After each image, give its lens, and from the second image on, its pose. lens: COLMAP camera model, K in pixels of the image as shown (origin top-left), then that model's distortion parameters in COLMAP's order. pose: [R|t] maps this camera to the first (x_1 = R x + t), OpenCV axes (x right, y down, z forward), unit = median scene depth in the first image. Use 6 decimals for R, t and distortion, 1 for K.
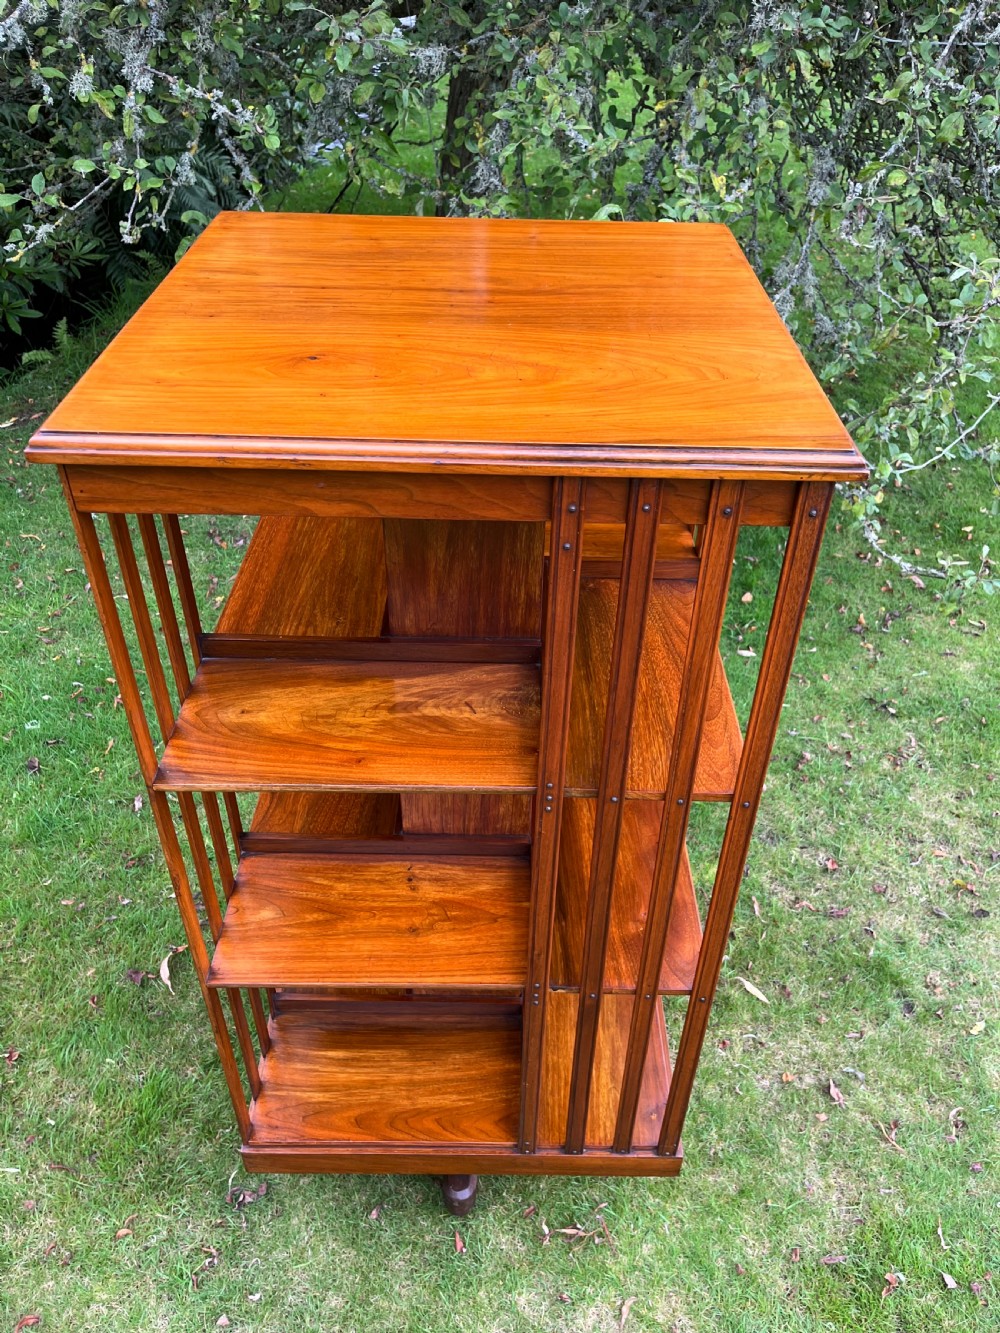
lens RADIAL K [[1017.7, 0, 522.0], [0, 1017.7, 679.4], [0, 0, 1]] dist [0.061904, -0.112545]
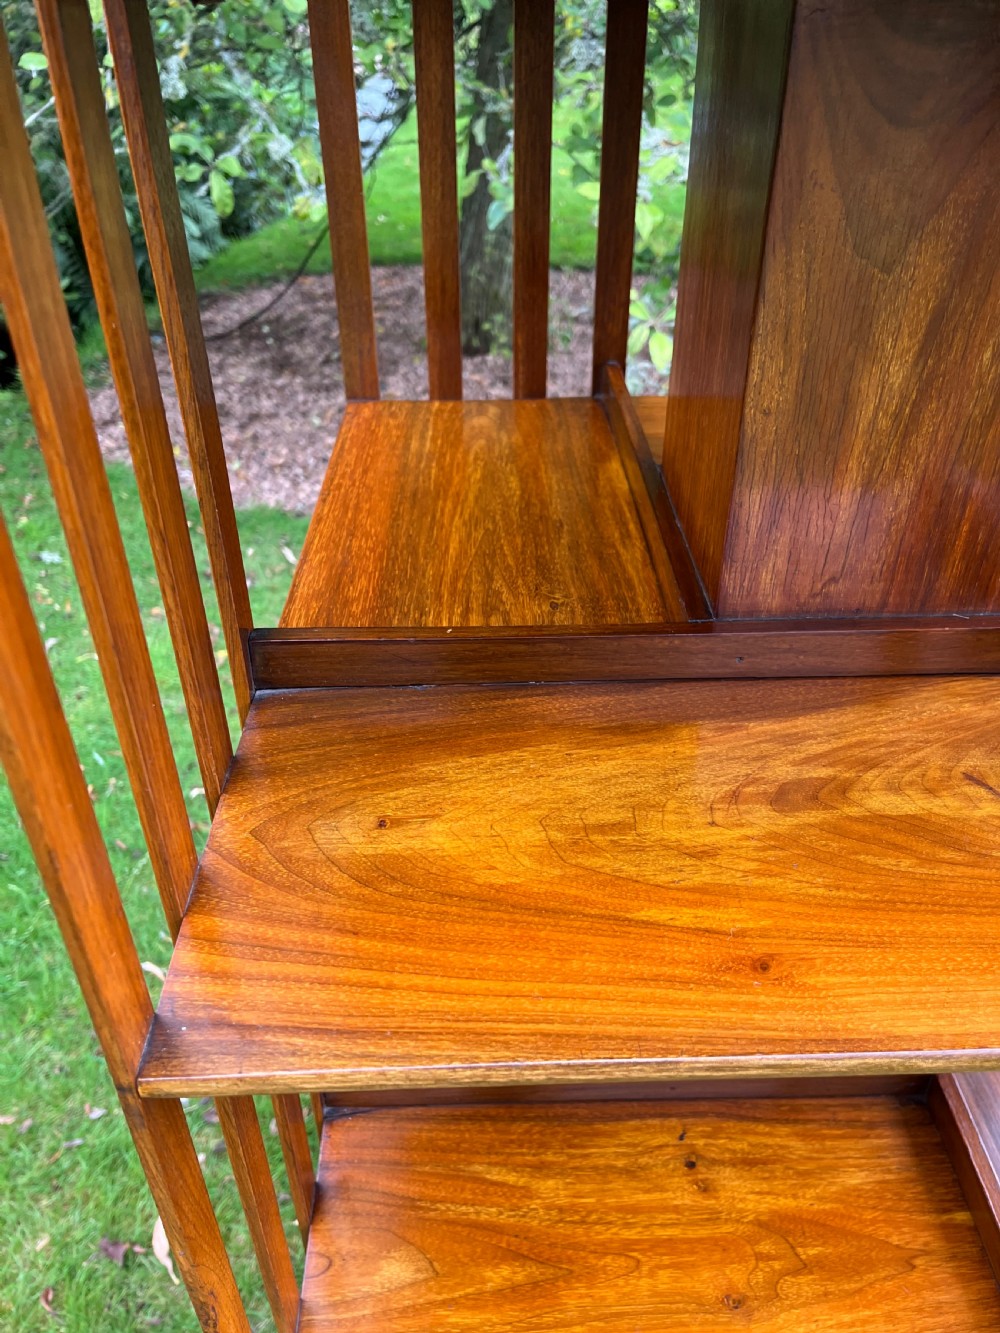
lens RADIAL K [[1018.3, 0, 515.3], [0, 1018.3, 670.8], [0, 0, 1]] dist [0.073805, -0.133972]
pose [[0.999184, -0.039042, 0.010333, -0.131891], [0.039743, 0.996031, -0.079647, 0.004736], [-0.007183, 0.079993, 0.996770, 0.366741]]
